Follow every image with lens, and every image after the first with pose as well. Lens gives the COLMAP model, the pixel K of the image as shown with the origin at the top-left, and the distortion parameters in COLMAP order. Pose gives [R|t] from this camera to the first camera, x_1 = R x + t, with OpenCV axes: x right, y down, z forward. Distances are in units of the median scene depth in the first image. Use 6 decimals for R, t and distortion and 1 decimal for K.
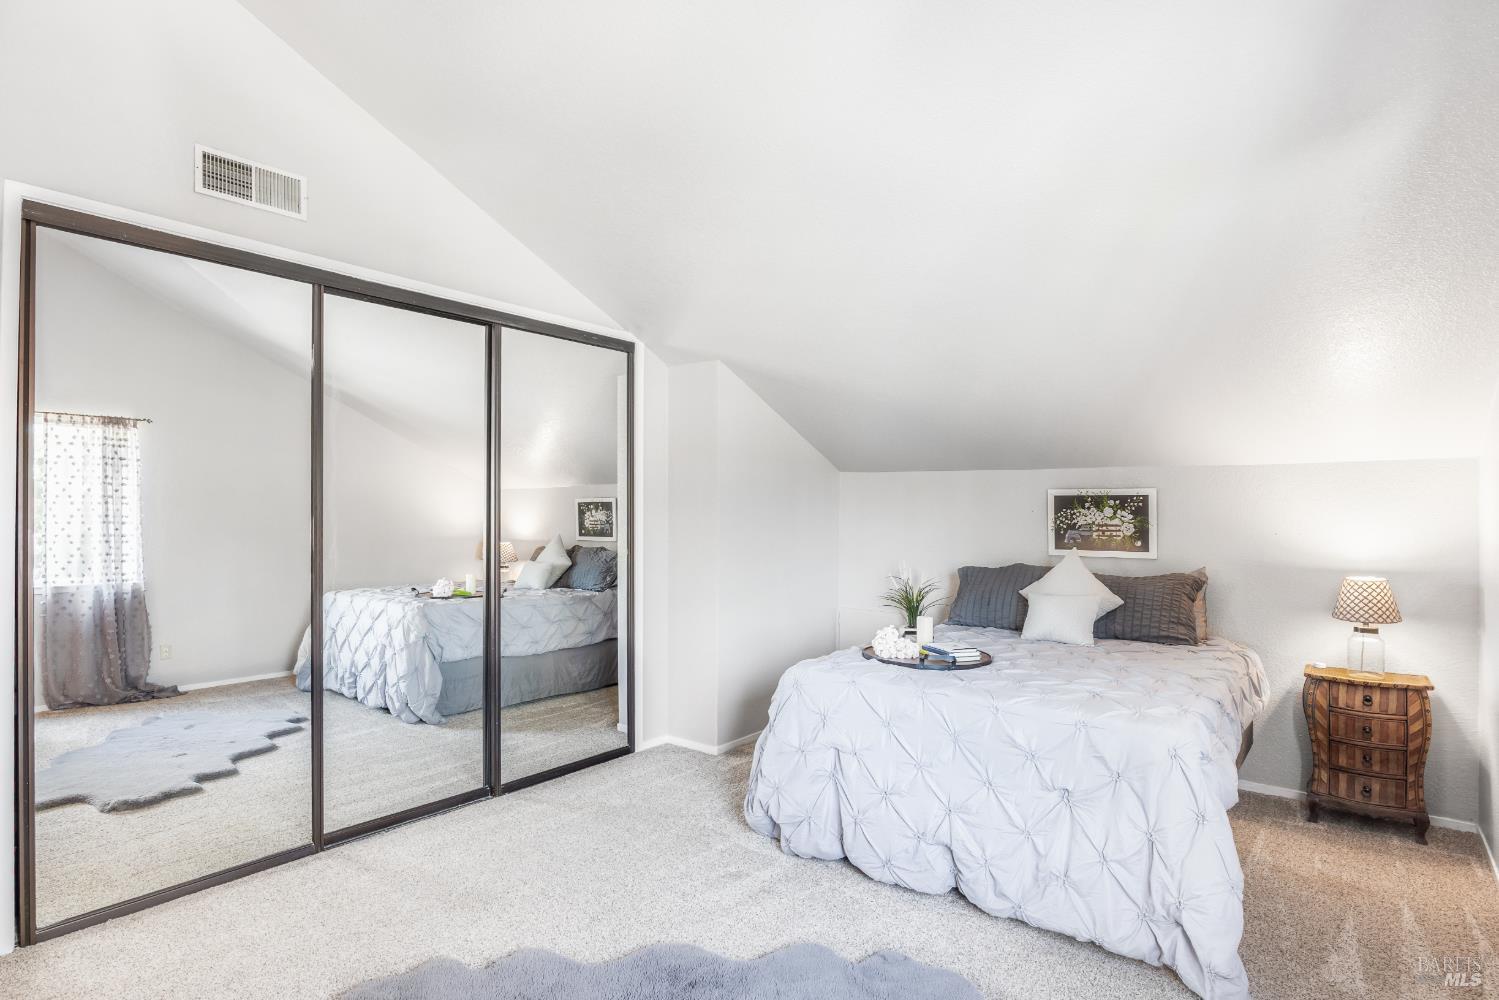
lens RADIAL K [[733.5, 0, 750.4], [0, 733.5, 528.1], [0, 0, 1]] dist [-0.026262, -0.000038]
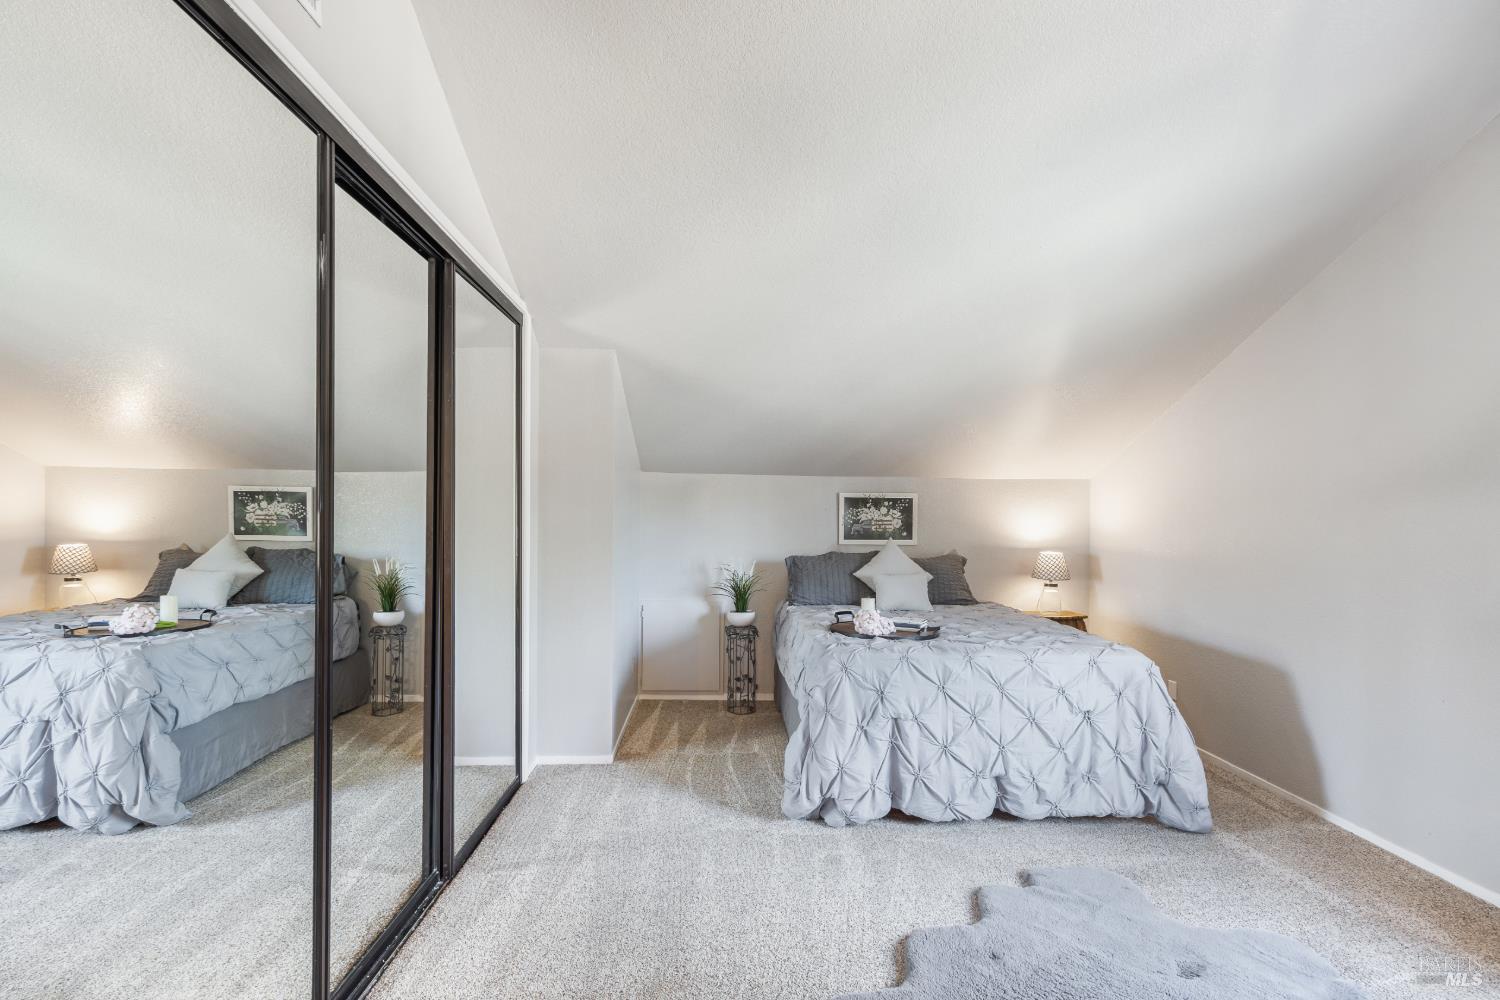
lens RADIAL K [[653.7, 0, 722.8], [0, 653.7, 517.4], [0, 0, 1]] dist [0.001847, 0.000283]
pose [[0.771226, -0.002578, 0.636556, -0.505145], [0.003398, 0.999994, -0.000067, -0.010150], [-0.636552, 0.002214, 0.771230, 0.259346]]
